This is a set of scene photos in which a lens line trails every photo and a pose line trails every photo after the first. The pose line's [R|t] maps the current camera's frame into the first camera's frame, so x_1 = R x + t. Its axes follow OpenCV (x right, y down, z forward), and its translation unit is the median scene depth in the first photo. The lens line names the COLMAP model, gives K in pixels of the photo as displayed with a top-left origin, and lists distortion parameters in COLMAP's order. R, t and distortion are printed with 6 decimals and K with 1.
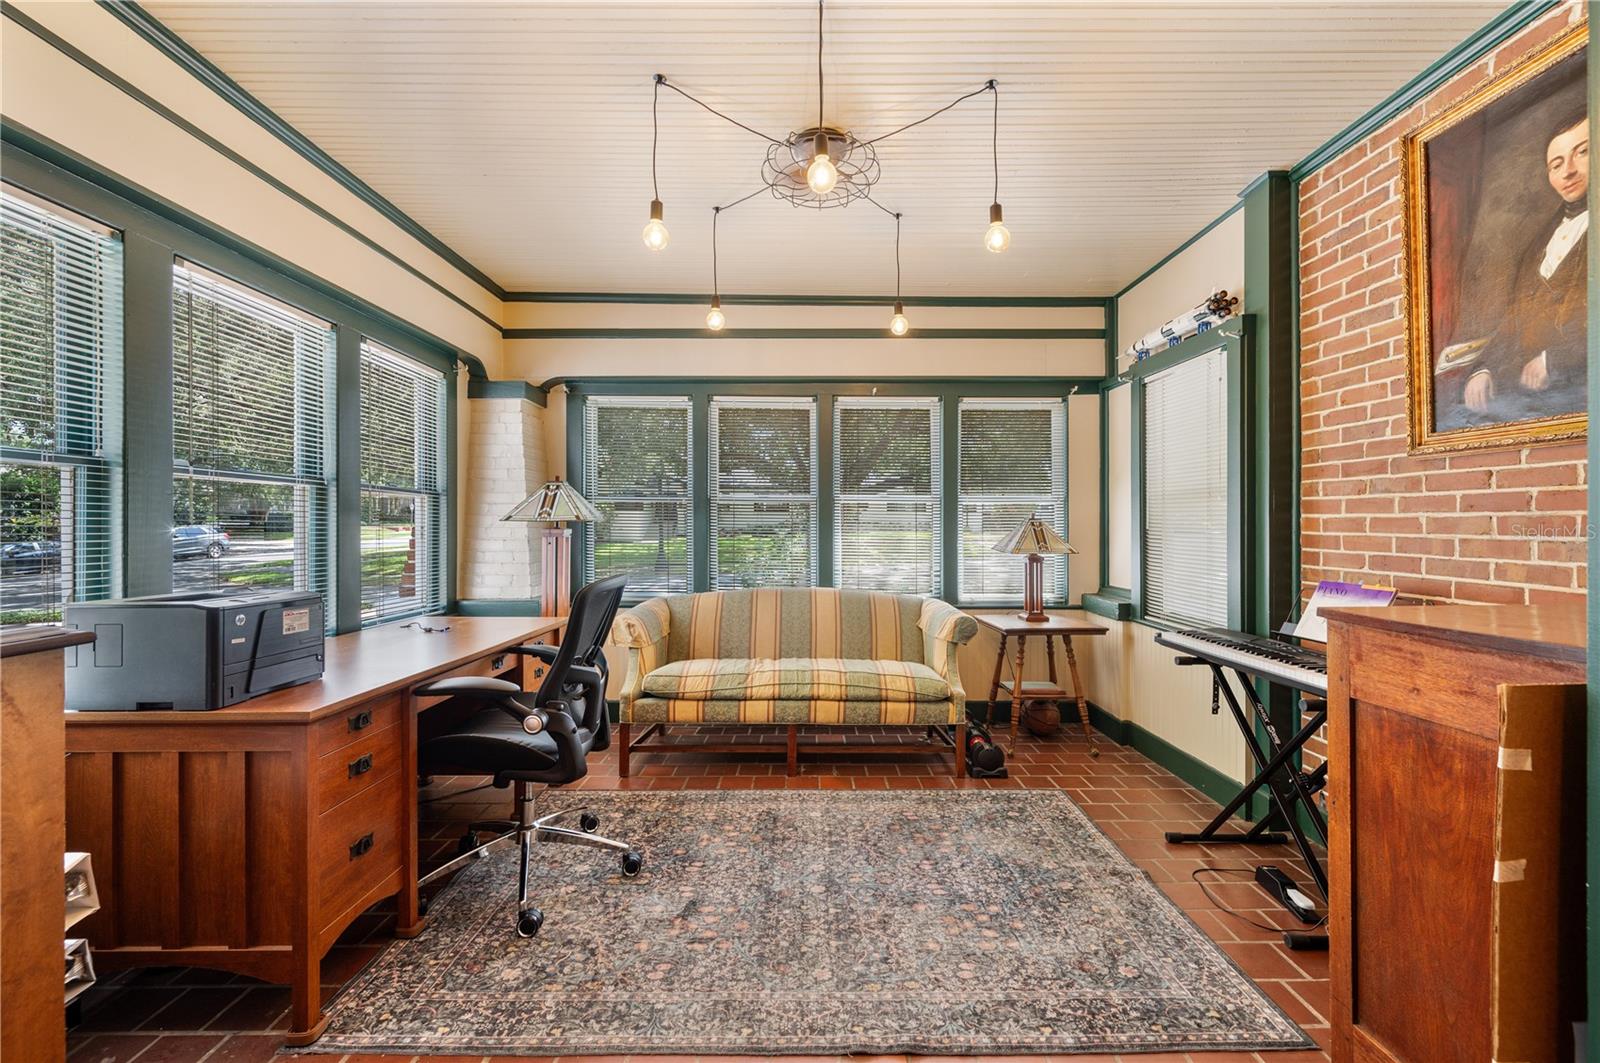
lens RADIAL K [[646.3, 0, 805.6], [0, 646.3, 526.1], [0, 0, 1]] dist [-0.003453, 0.001644]
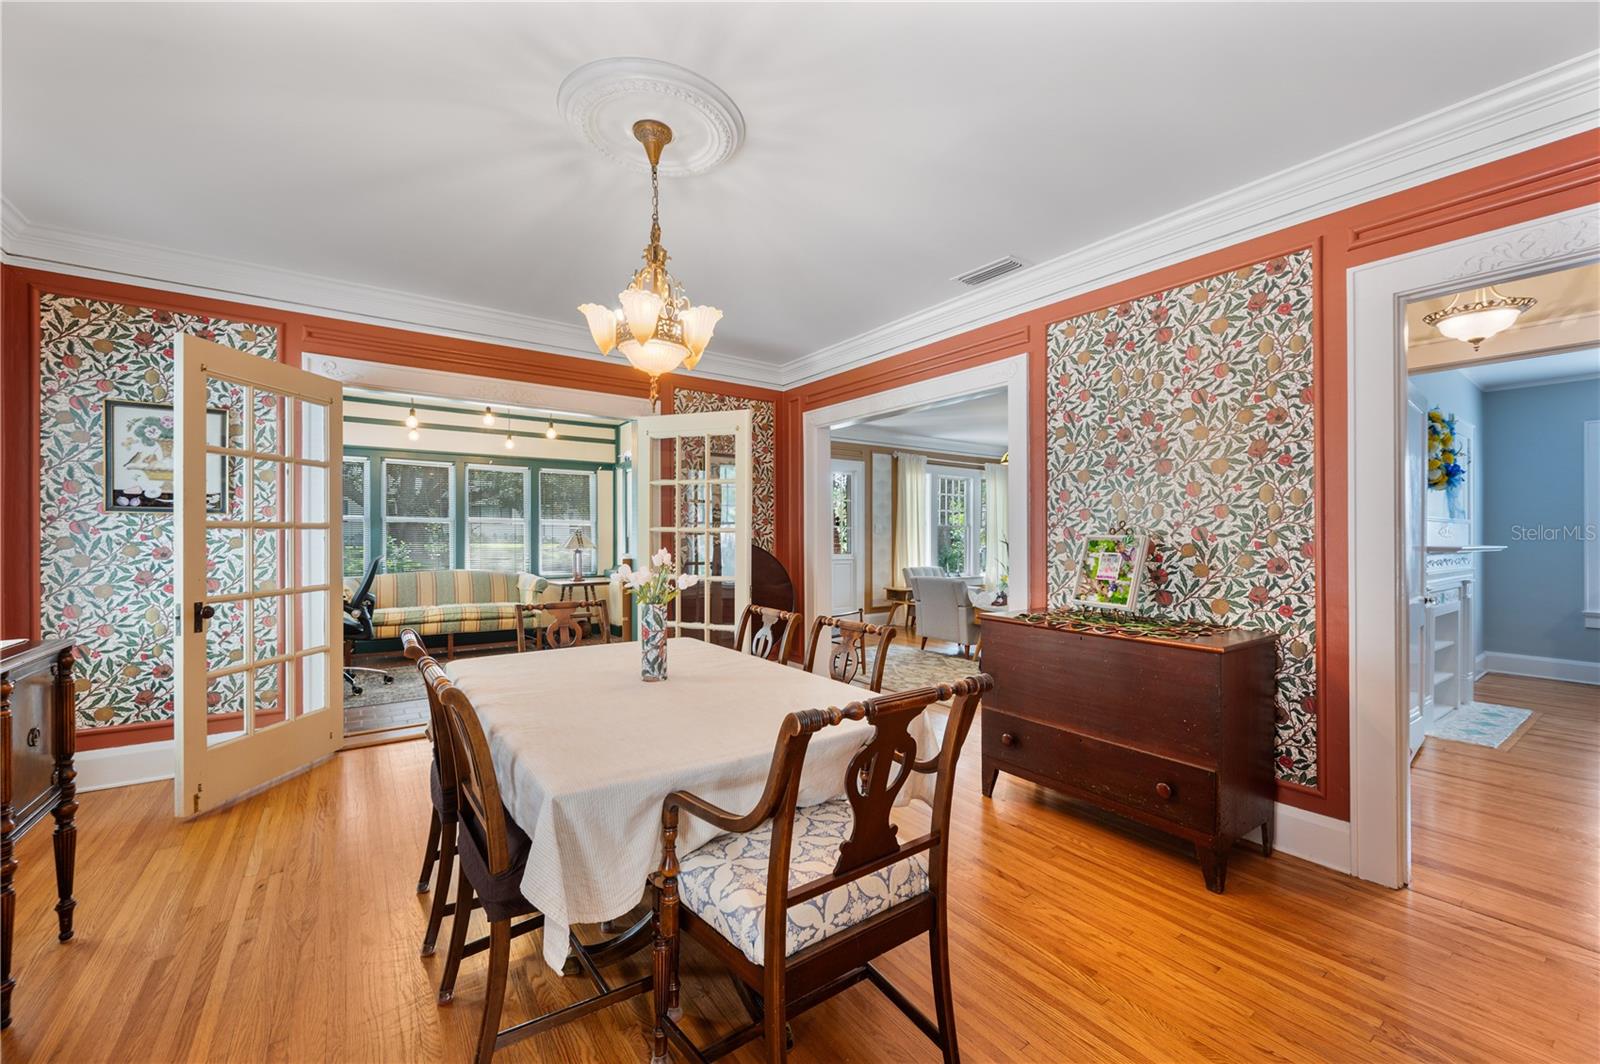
lens RADIAL K [[646.3, 0, 815.6], [0, 646.3, 533.1], [0, 0, 1]] dist [-0.003453, 0.001644]
pose [[0.808640, 0.003768, 0.588291, -0.233803], [-0.001234, 0.999988, -0.004709, 0.001060], [-0.588302, 0.003082, 0.808635, -1.061357]]
